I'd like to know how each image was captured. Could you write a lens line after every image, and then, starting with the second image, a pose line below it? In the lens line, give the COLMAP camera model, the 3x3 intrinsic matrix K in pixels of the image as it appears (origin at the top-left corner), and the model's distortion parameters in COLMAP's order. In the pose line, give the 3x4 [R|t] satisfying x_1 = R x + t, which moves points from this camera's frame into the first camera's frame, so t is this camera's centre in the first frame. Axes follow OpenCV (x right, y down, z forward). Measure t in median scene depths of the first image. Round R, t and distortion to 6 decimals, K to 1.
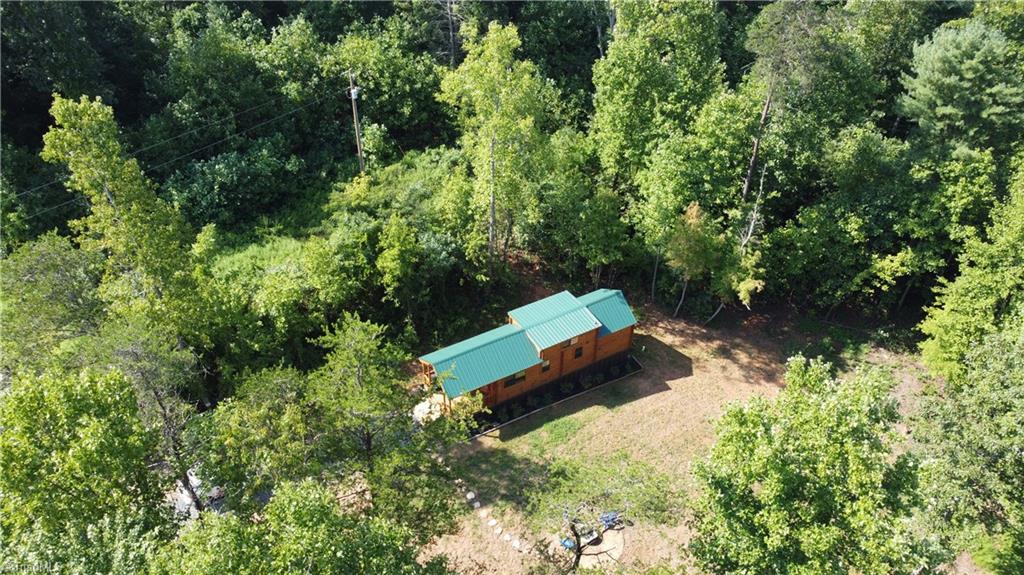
lens RADIAL K [[766.0, 0, 512.0], [0, 766.0, 287.5], [0, 0, 1]] dist [0.000007, -0.000621]
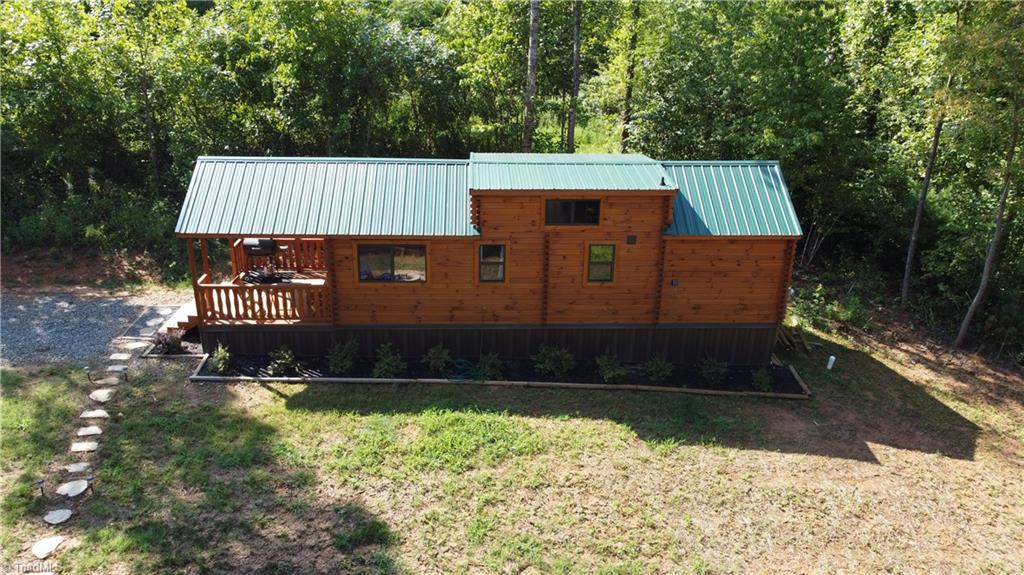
lens RADIAL K [[766.0, 0, 512.0], [0, 766.0, 287.5], [0, 0, 1]] dist [0.000007, -0.000621]
pose [[0.885301, 0.167434, -0.433829, 0.205373], [-0.295668, 0.922744, -0.247232, 0.194413], [0.358919, 0.347144, 0.866411, 0.674574]]
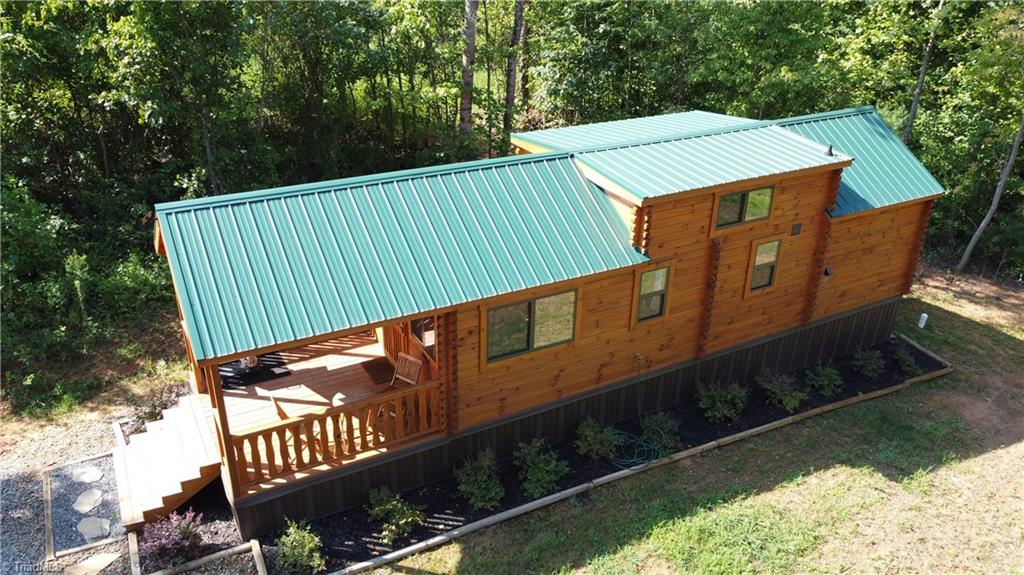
lens RADIAL K [[766.0, 0, 512.0], [0, 766.0, 287.5], [0, 0, 1]] dist [0.000007, -0.000621]
pose [[0.999647, 0.015379, -0.021645, 0.002304], [-0.019852, 0.974242, -0.224630, 0.154832], [0.017633, 0.224980, 0.974204, 0.727191]]
